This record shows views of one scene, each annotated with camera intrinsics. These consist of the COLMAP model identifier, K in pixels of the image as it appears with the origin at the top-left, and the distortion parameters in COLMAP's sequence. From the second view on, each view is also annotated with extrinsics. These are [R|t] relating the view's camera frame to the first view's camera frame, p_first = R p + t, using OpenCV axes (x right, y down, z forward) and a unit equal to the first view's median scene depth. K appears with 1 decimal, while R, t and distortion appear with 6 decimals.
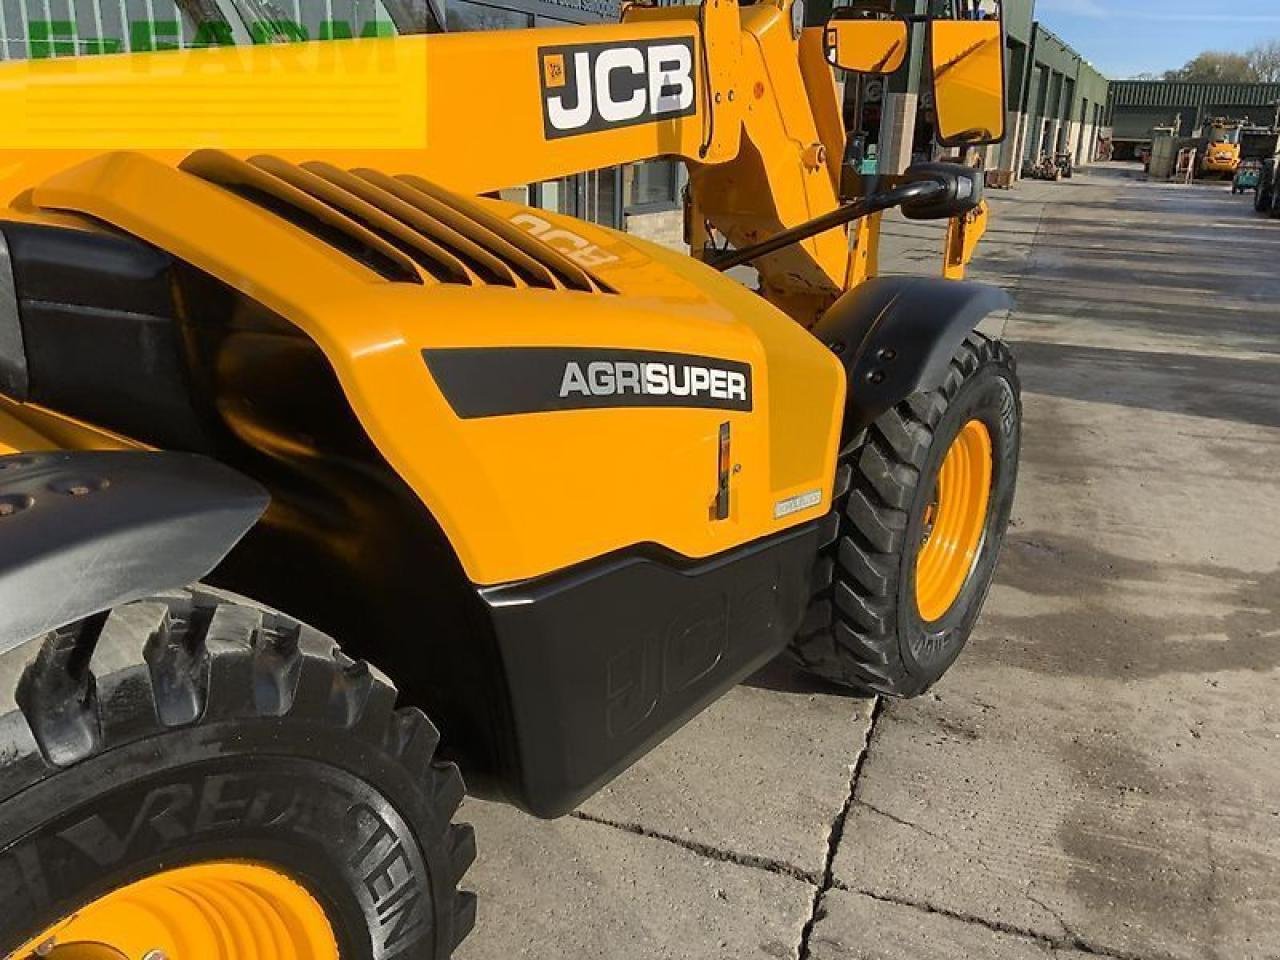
lens RADIAL K [[1058.7, 0, 649.2], [0, 1058.7, 481.7], [0, 0, 1]] dist [0.066498, -0.122062]
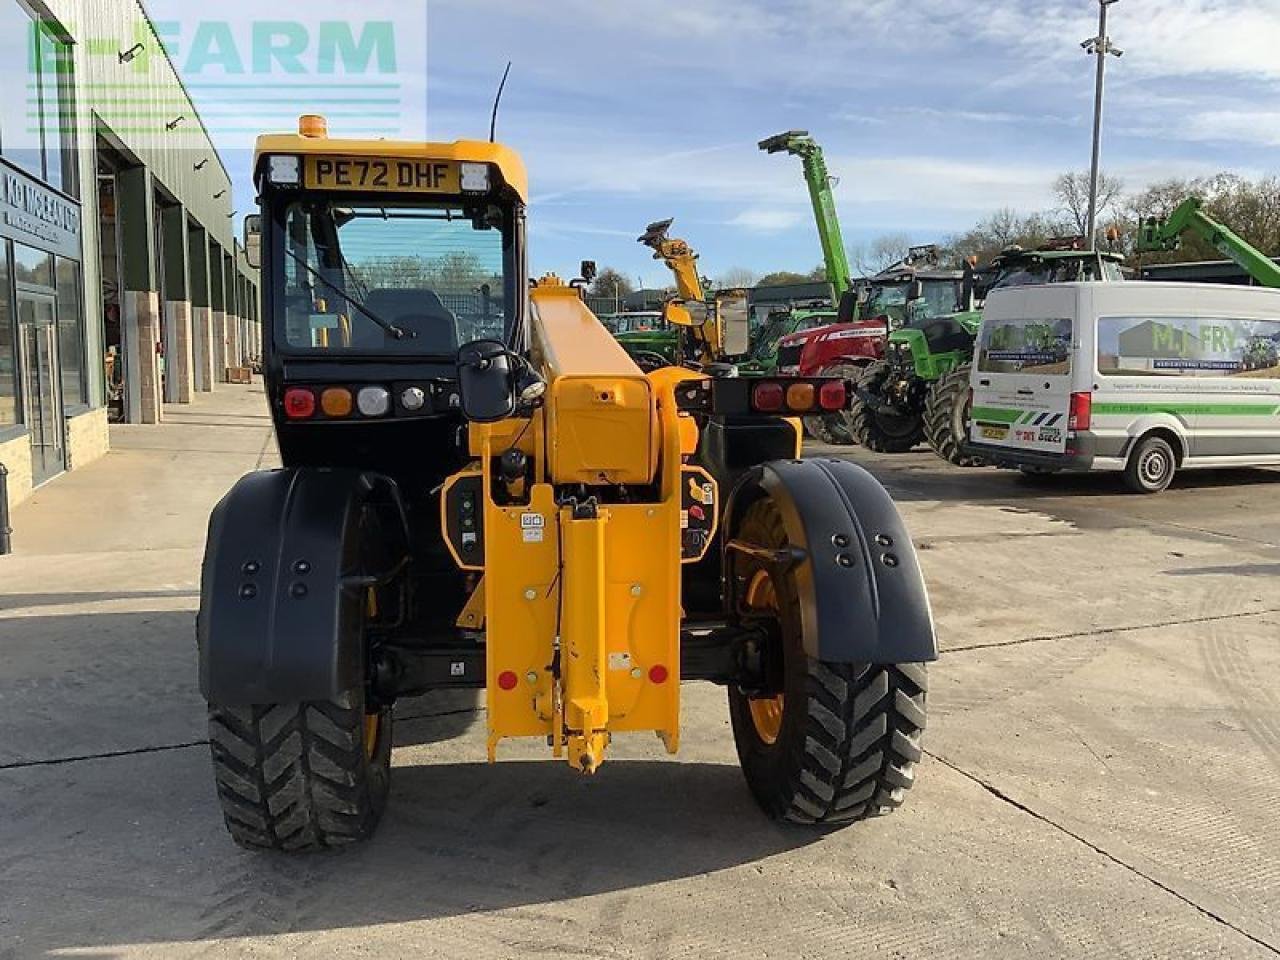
lens RADIAL K [[1055.4, 0, 643.4], [0, 1055.4, 471.7], [0, 0, 1]] dist [0.087944, -0.167474]
pose [[0.729673, -0.098466, 0.676670, -1.157087], [0.220334, 0.970654, -0.096347, 0.086057], [-0.647326, 0.219395, 0.729956, -0.400571]]
